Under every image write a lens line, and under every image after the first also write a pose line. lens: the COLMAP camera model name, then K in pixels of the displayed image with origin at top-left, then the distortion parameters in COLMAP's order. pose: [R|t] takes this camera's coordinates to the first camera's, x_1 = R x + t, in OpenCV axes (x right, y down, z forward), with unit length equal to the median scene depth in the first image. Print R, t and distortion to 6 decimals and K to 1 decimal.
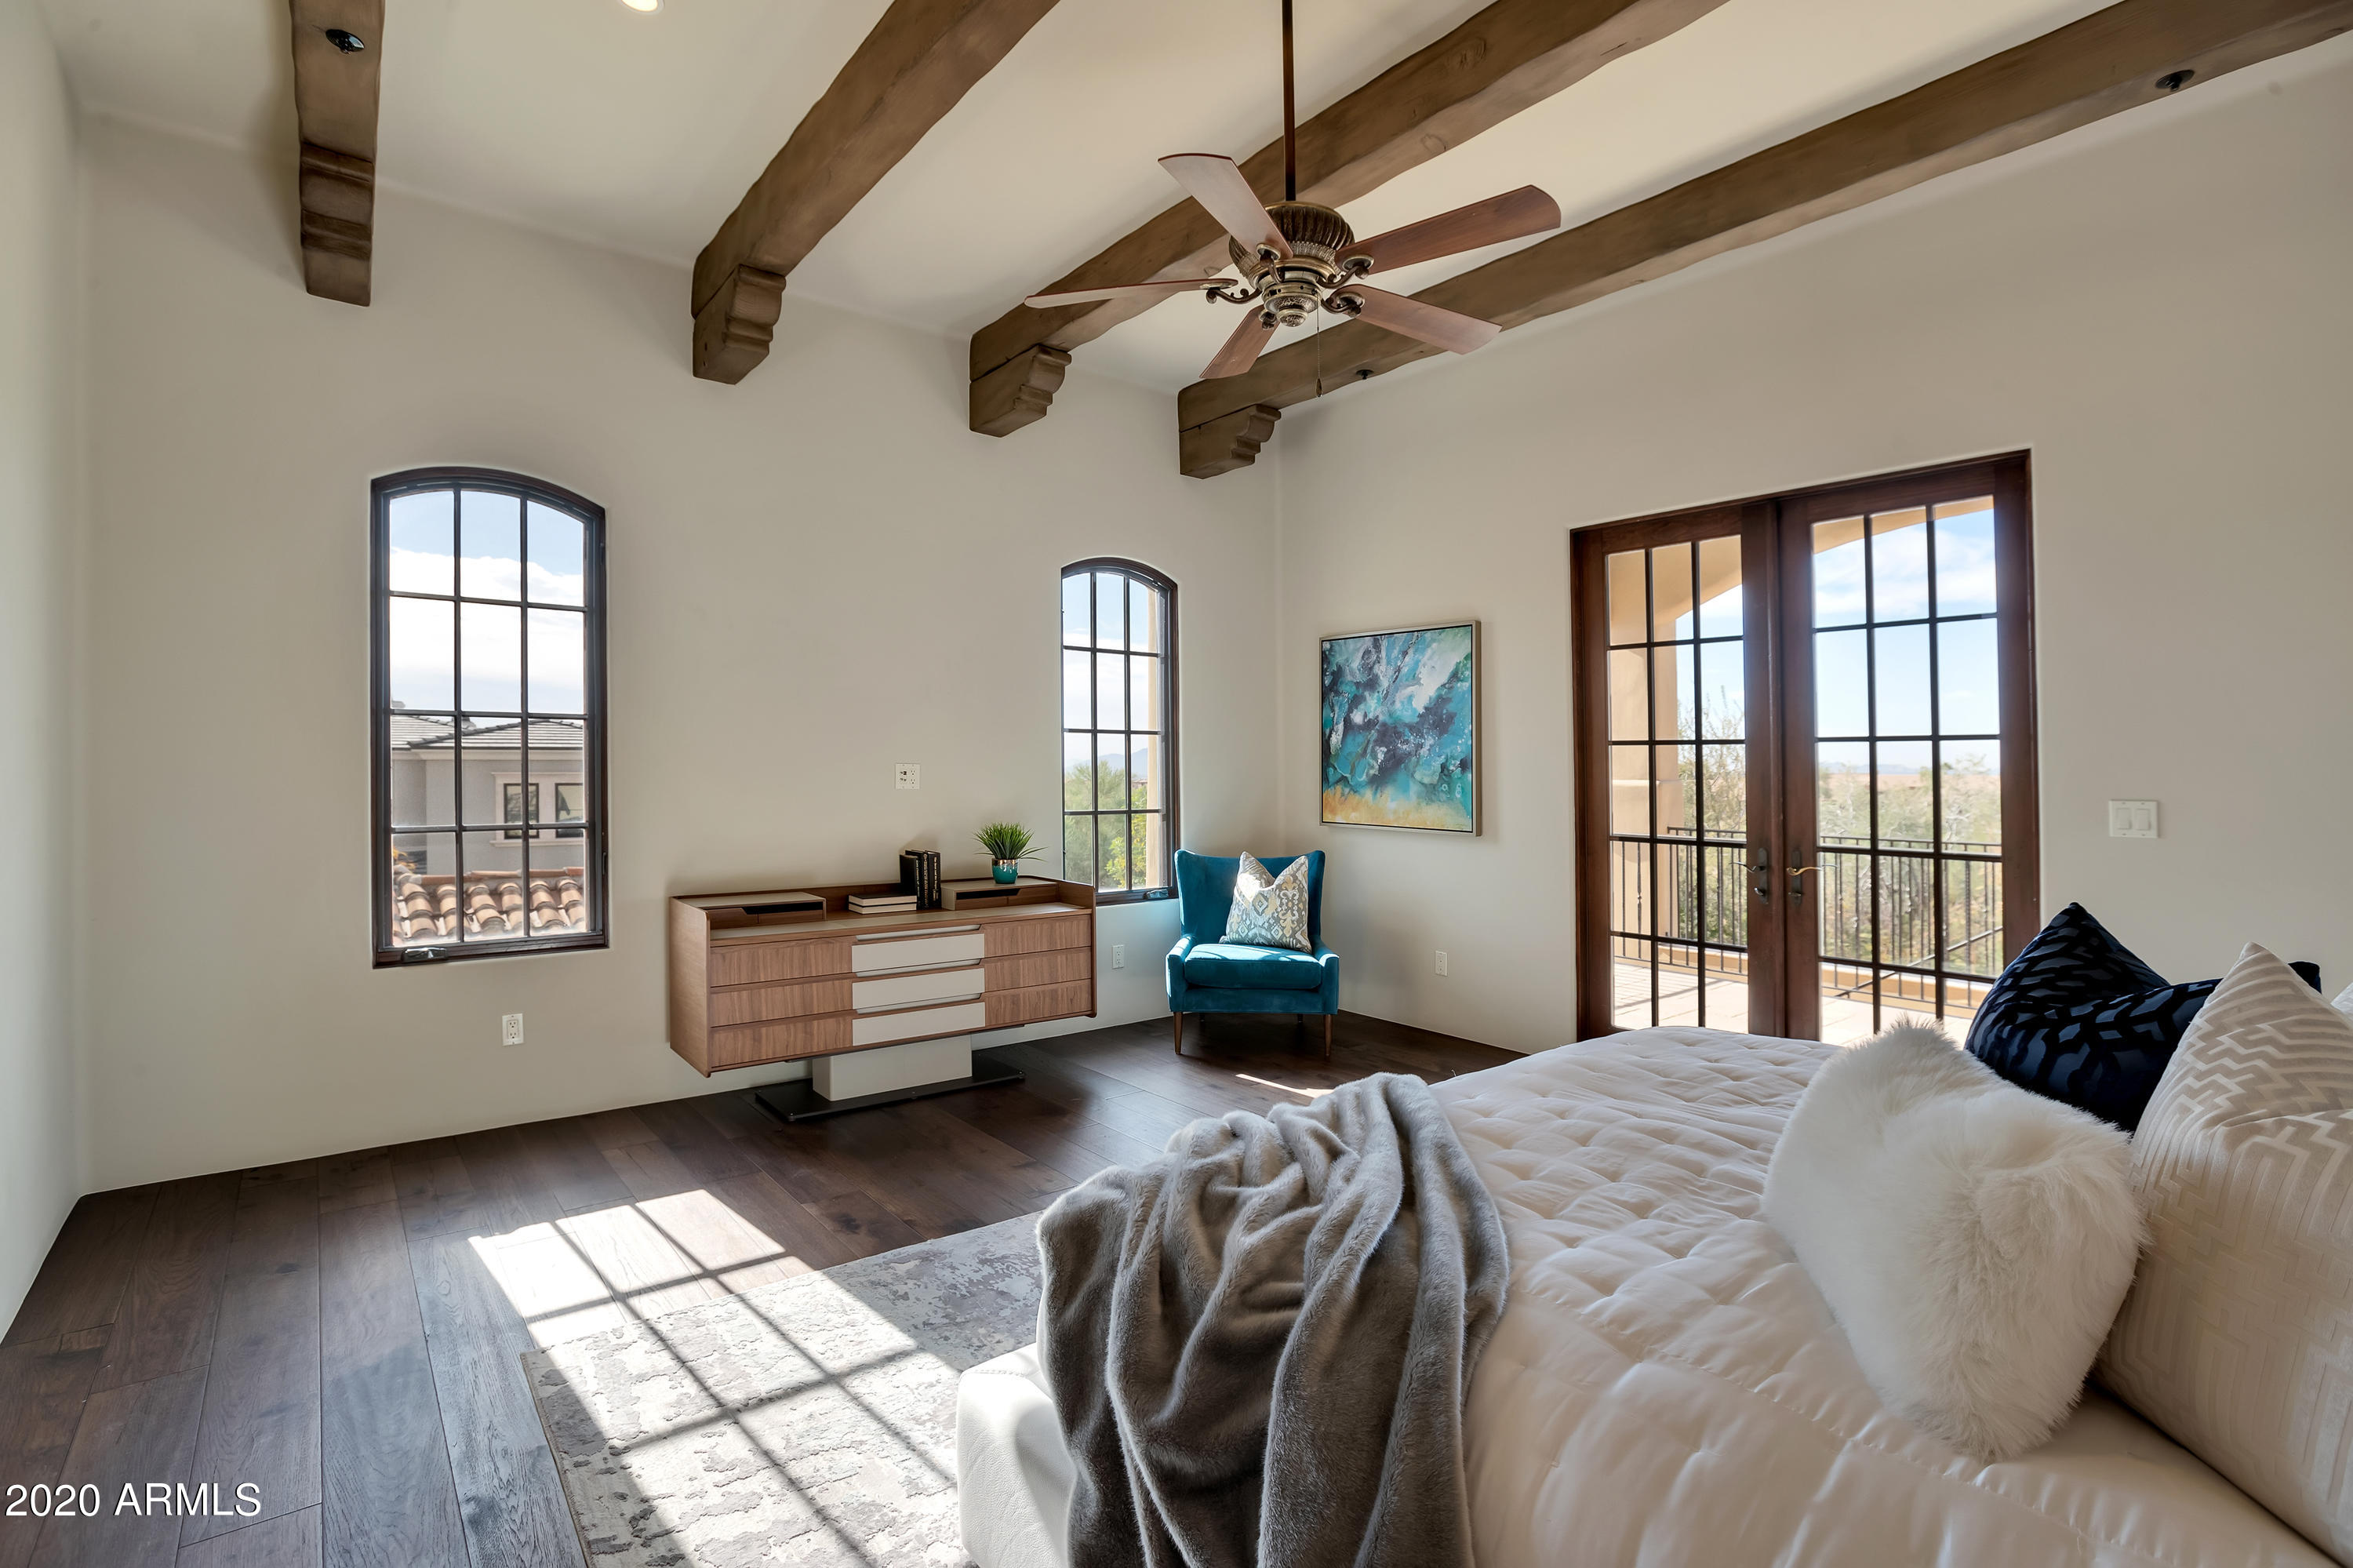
lens RADIAL K [[1099.2, 0, 1167.7], [0, 1099.2, 762.4], [0, 0, 1]] dist [-0.023456, -0.000974]
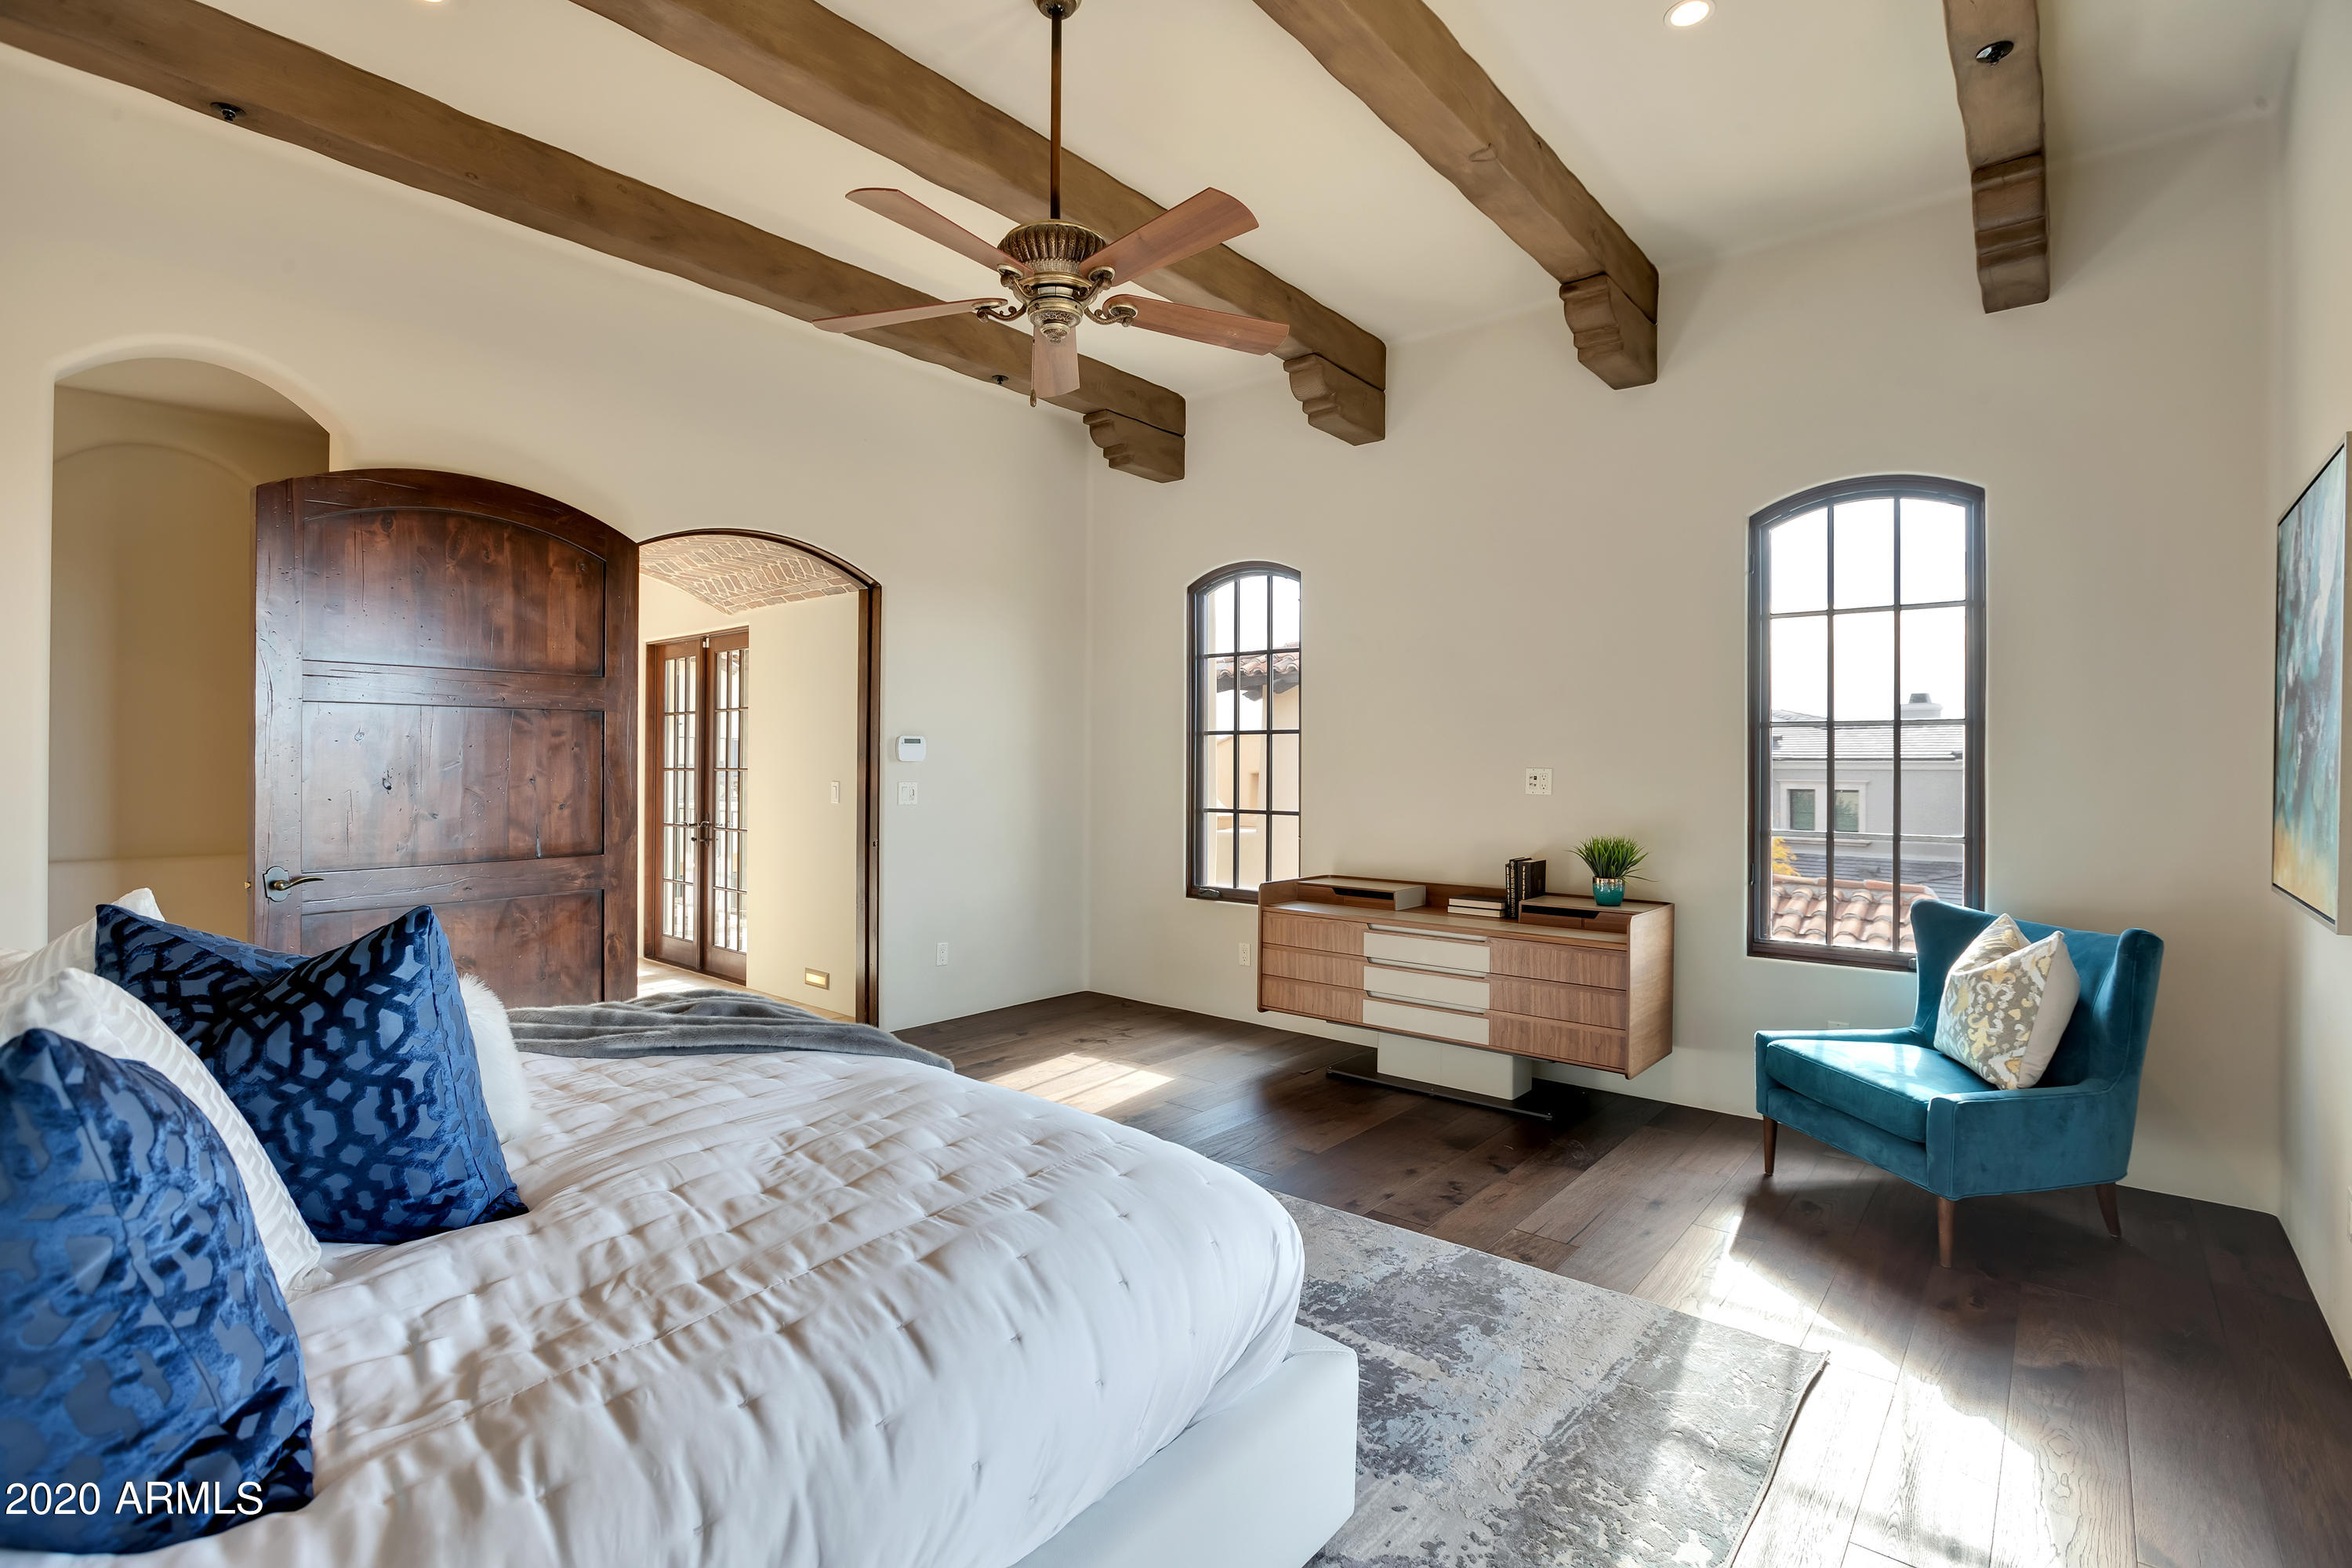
lens RADIAL K [[1098.7, 0, 1170.2], [0, 1098.7, 780.8], [0, 0, 1]] dist [-0.023456, -0.000974]
pose [[0.226099, 0.011266, -0.974039, 0.244895], [-0.004033, 0.999935, 0.010629, 0.001400], [0.974096, 0.001525, 0.226130, 0.184776]]
